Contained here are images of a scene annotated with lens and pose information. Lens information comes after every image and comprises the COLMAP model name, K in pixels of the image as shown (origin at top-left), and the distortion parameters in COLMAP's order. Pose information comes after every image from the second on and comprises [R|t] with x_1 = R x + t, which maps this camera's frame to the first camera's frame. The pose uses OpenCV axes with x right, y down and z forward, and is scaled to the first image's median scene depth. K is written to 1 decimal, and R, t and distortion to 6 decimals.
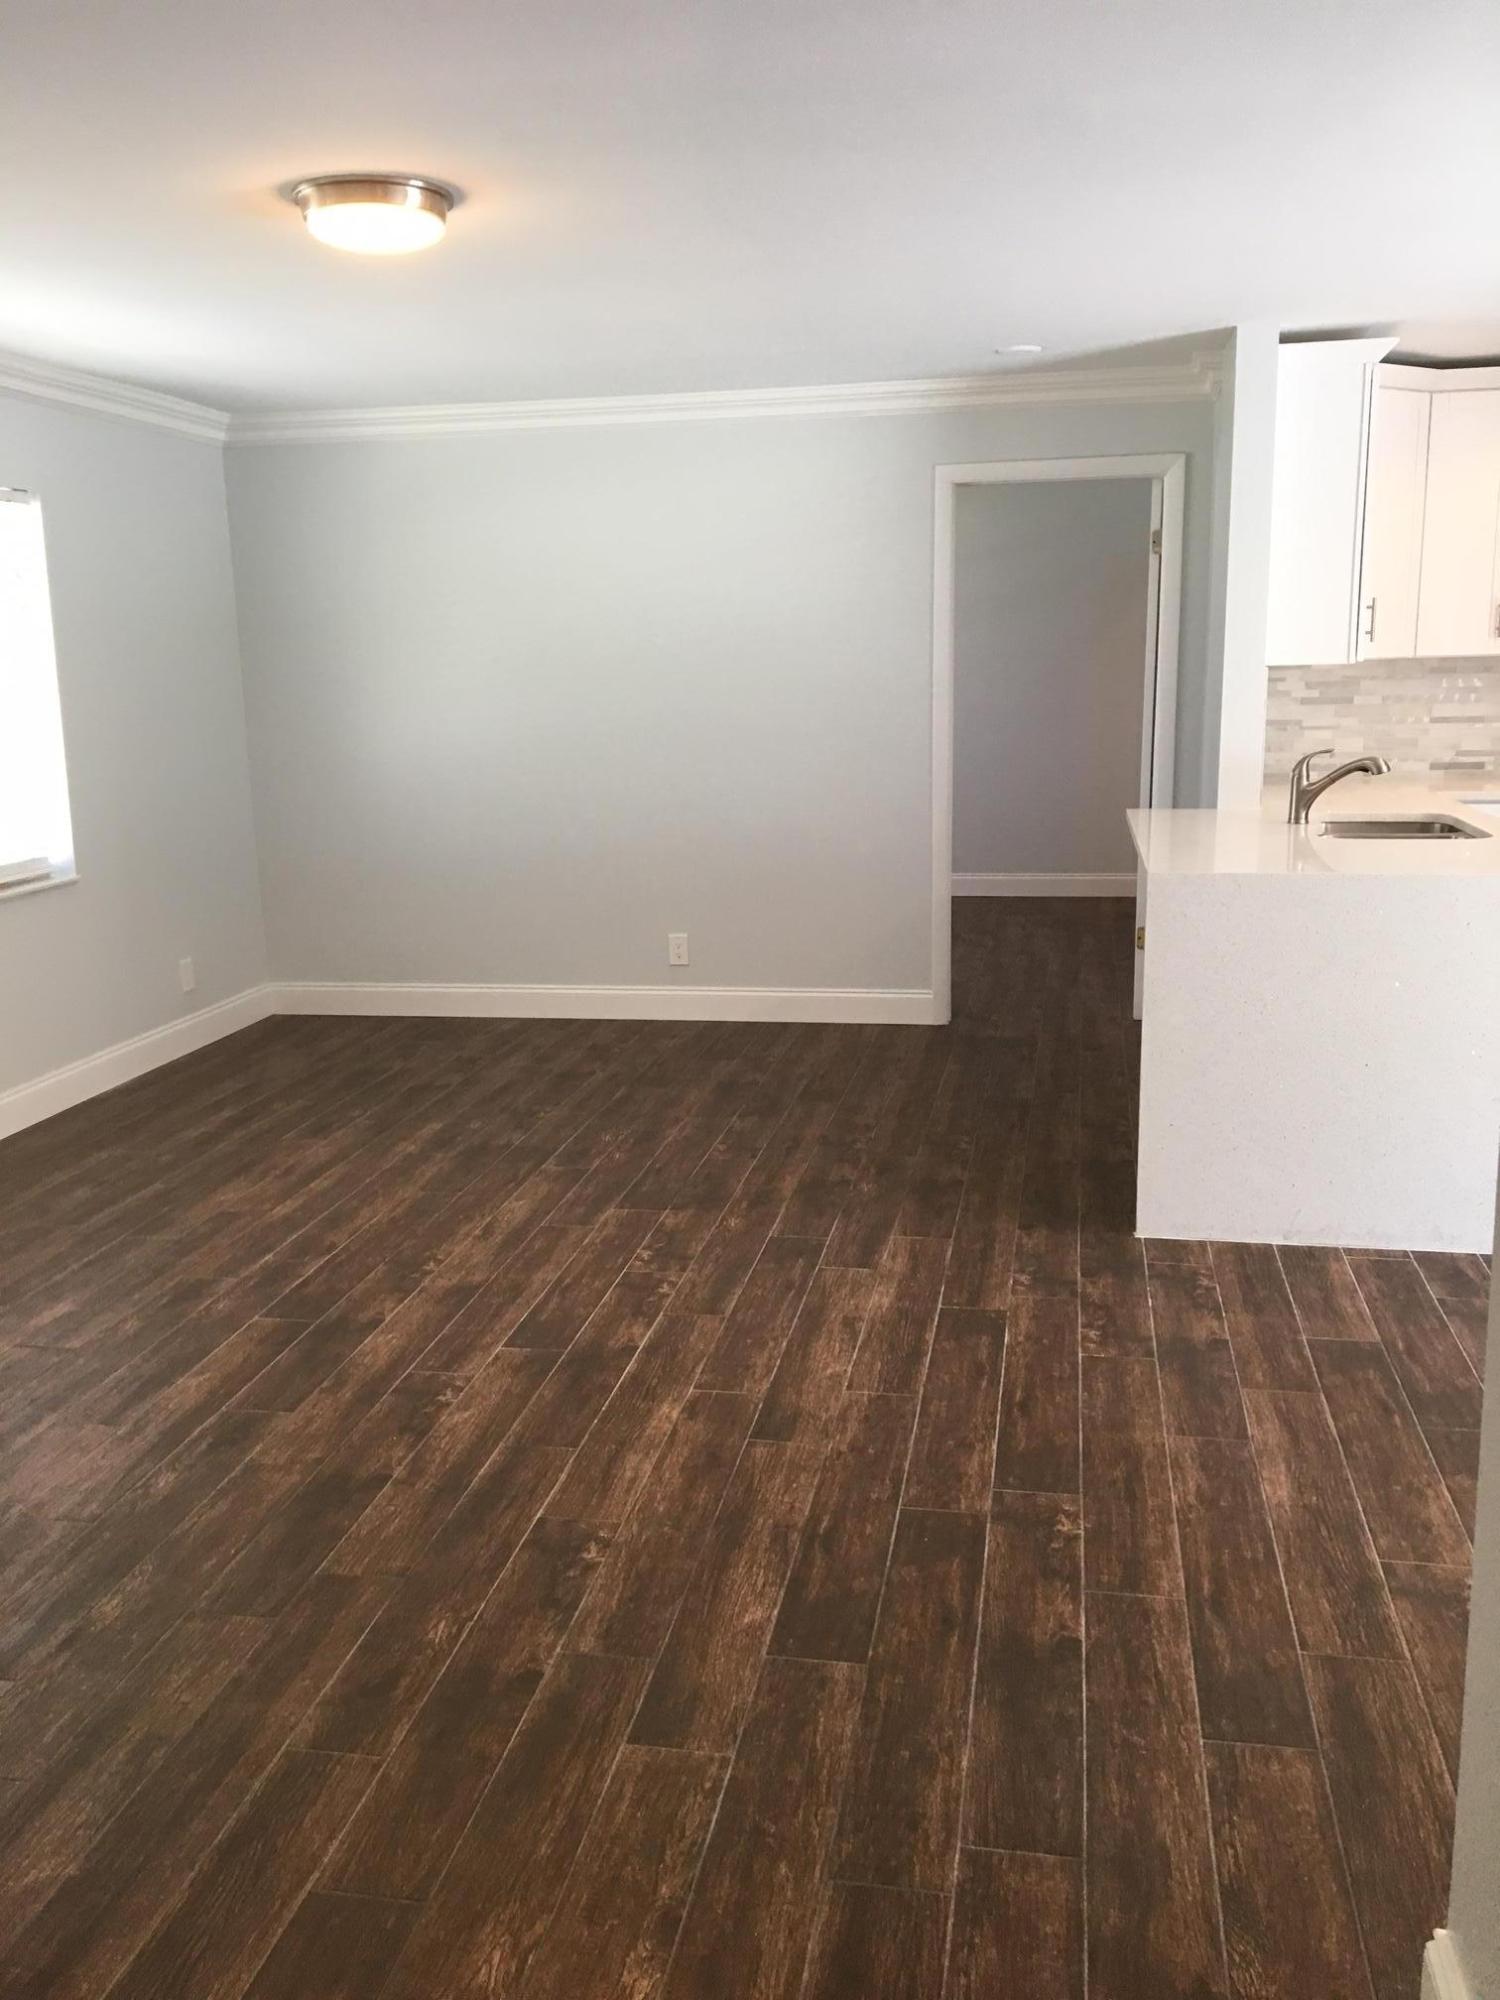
lens RADIAL K [[1704.7, 0, 688.3], [0, 1704.7, 918.5], [0, 0, 1]] dist [0.113088, -0.003794]
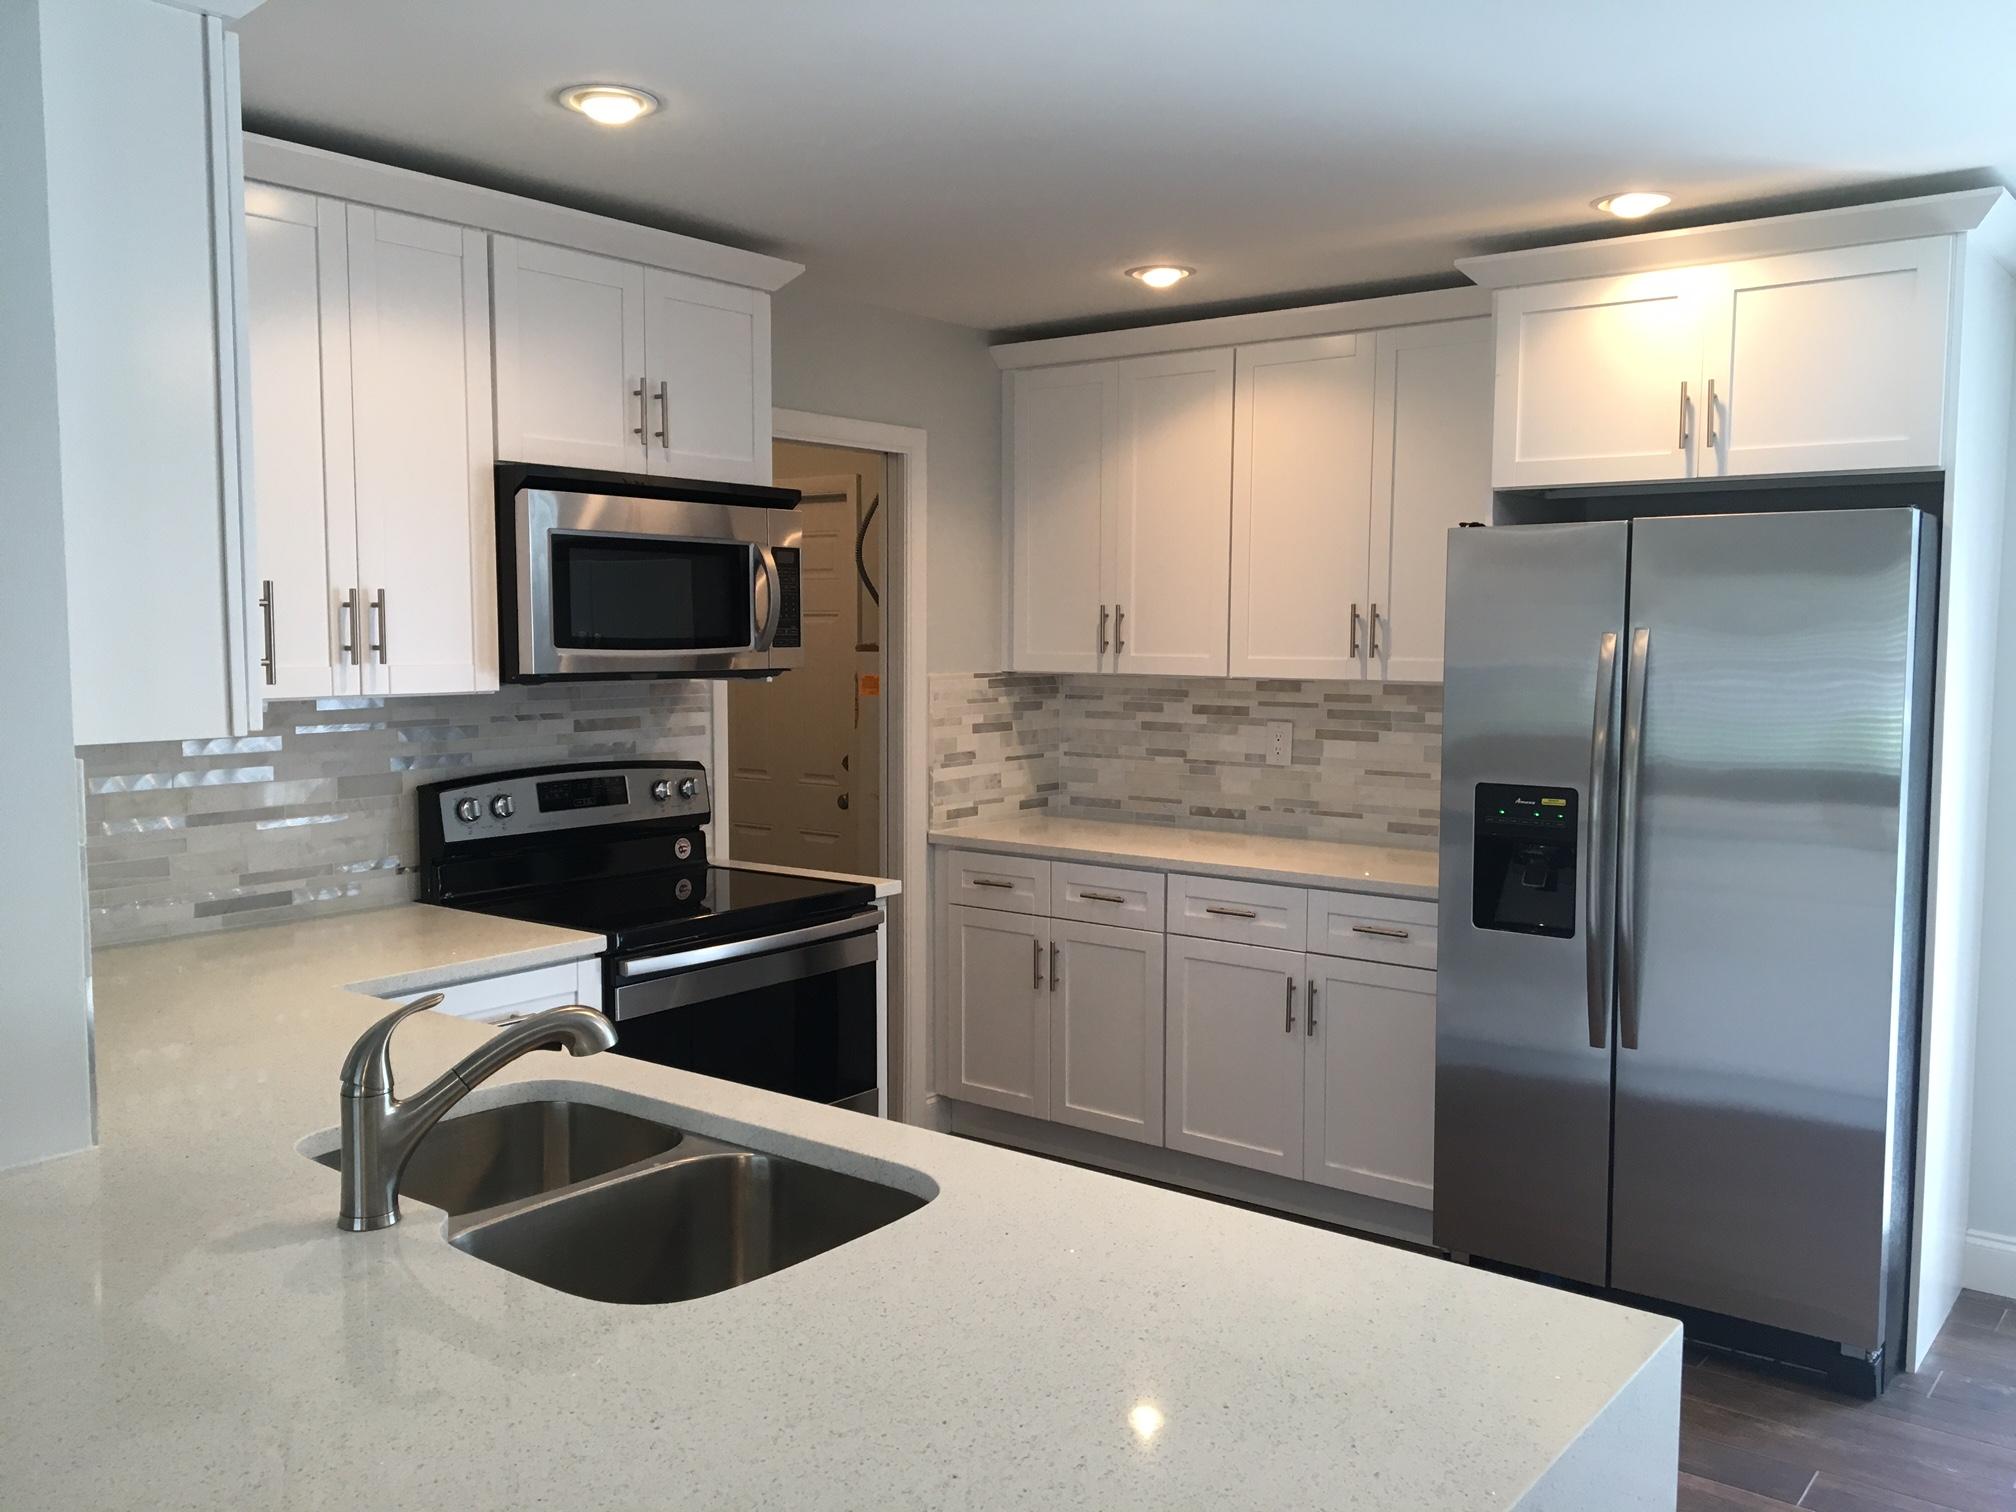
lens RADIAL K [[1680.0, 0, 1013.0], [0, 1680.0, 765.6], [0, 0, 1]] dist [0.127215, -0.258186]
pose [[0.439236, -0.057927, 0.896502, 0.106420], [0.126896, 0.991914, 0.001920, -0.126742], [-0.889364, 0.112919, 0.443035, 0.710784]]
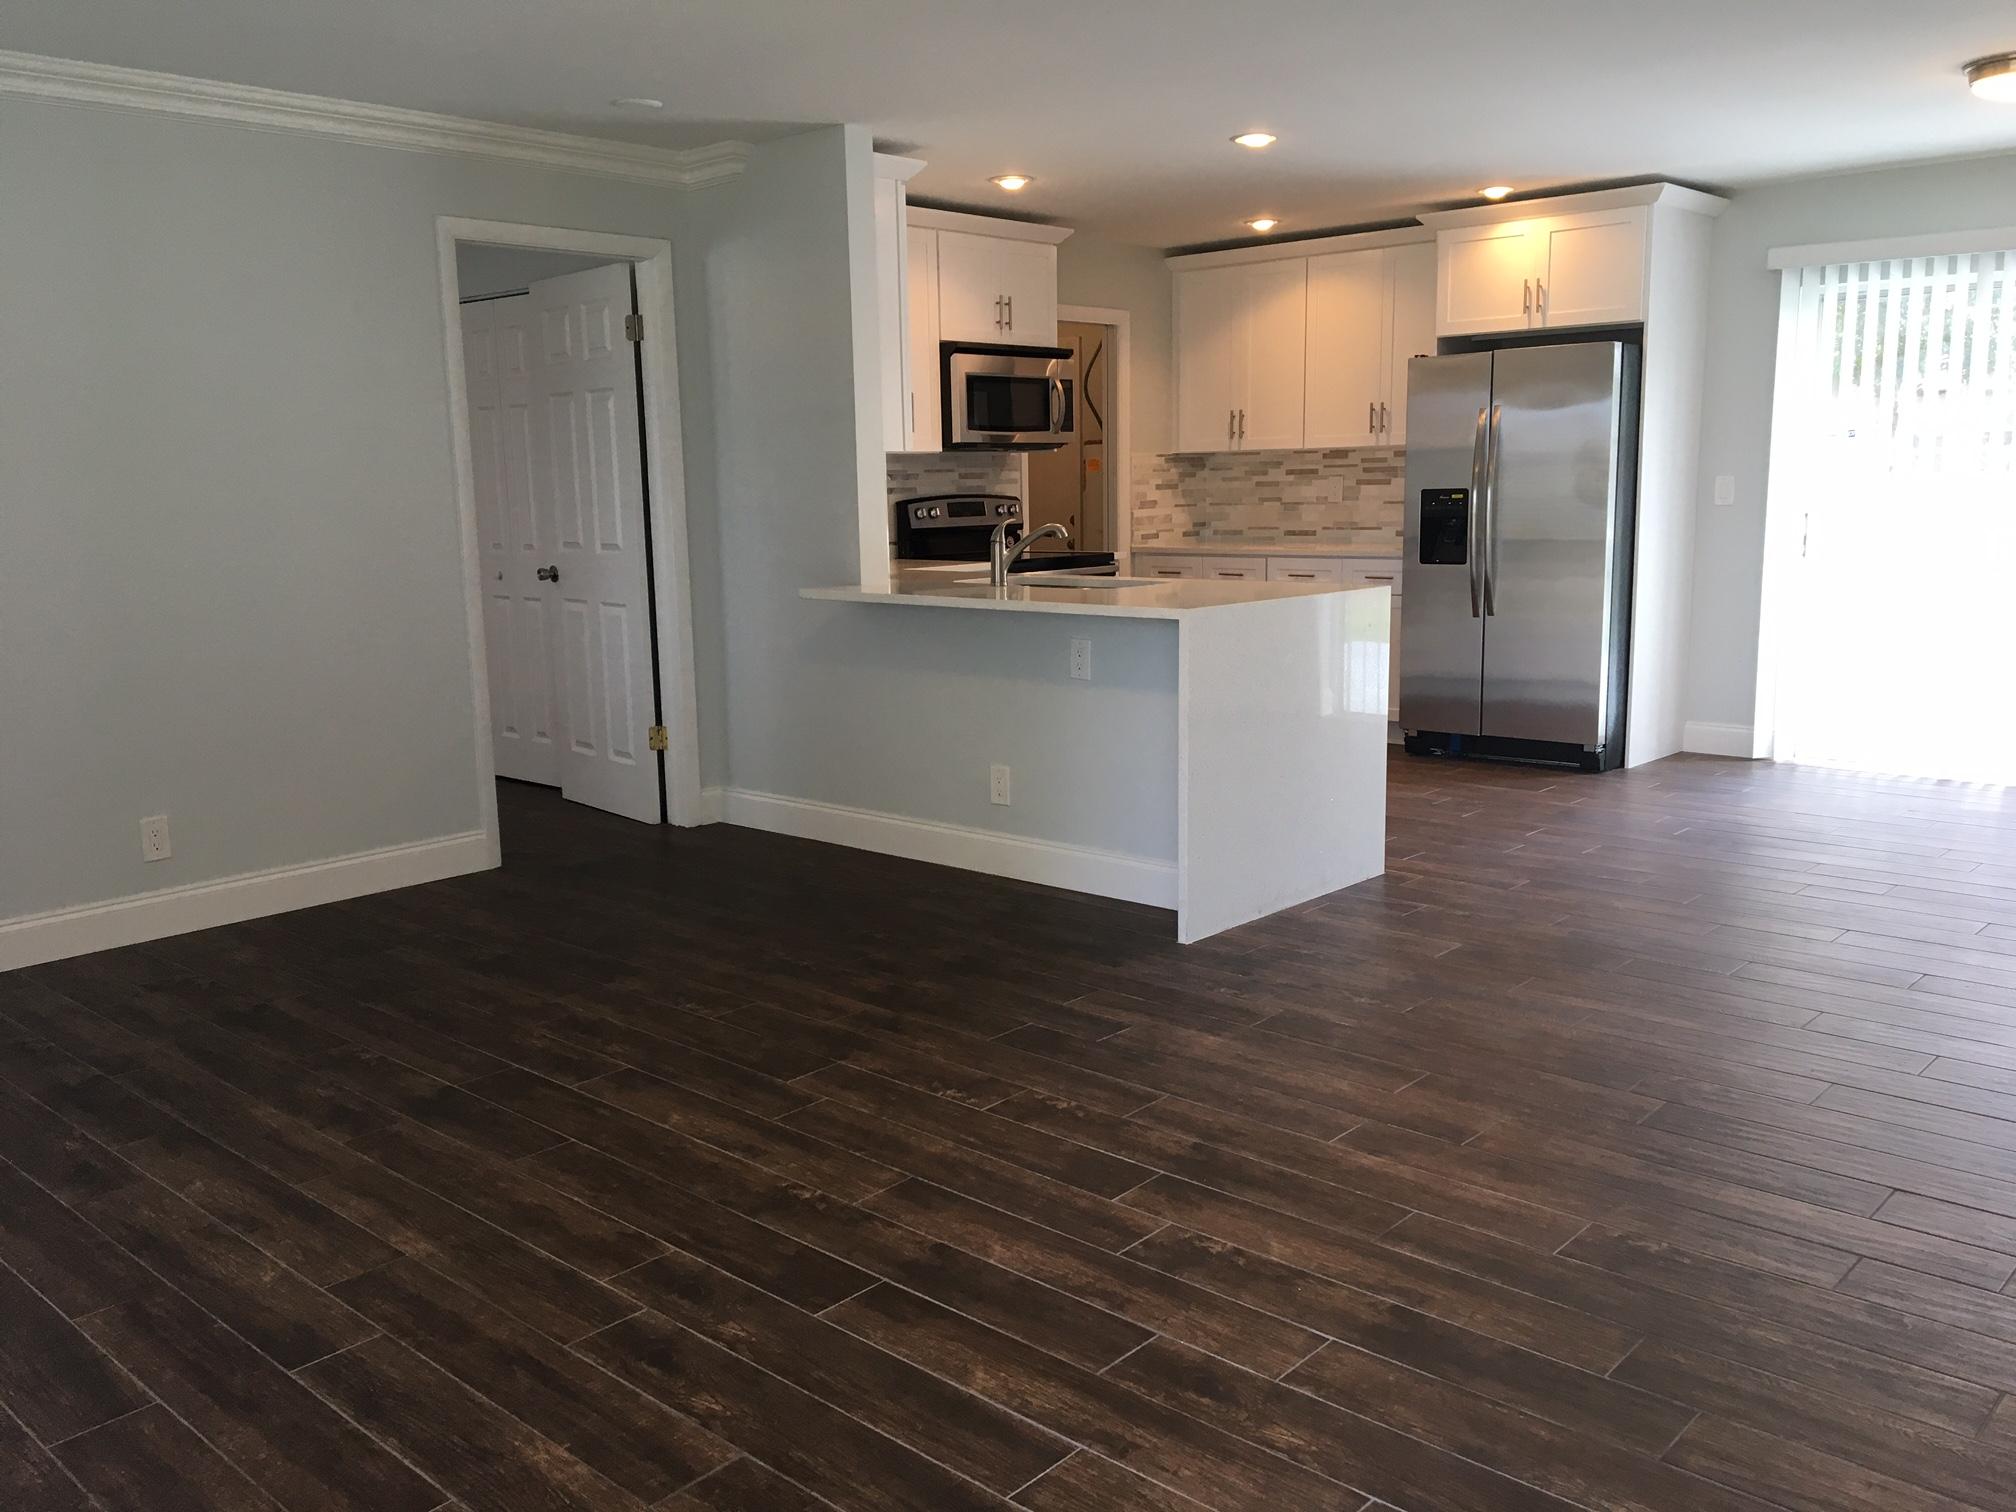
lens RADIAL K [[1680.0, 0, 1013.0], [0, 1680.0, 765.6], [0, 0, 1]] dist [0.127215, -0.258186]
pose [[0.510458, -0.139384, 0.848531, -0.576219], [0.142132, 0.986879, 0.076606, -0.022293], [-0.848075, 0.081499, 0.523571, 0.419959]]
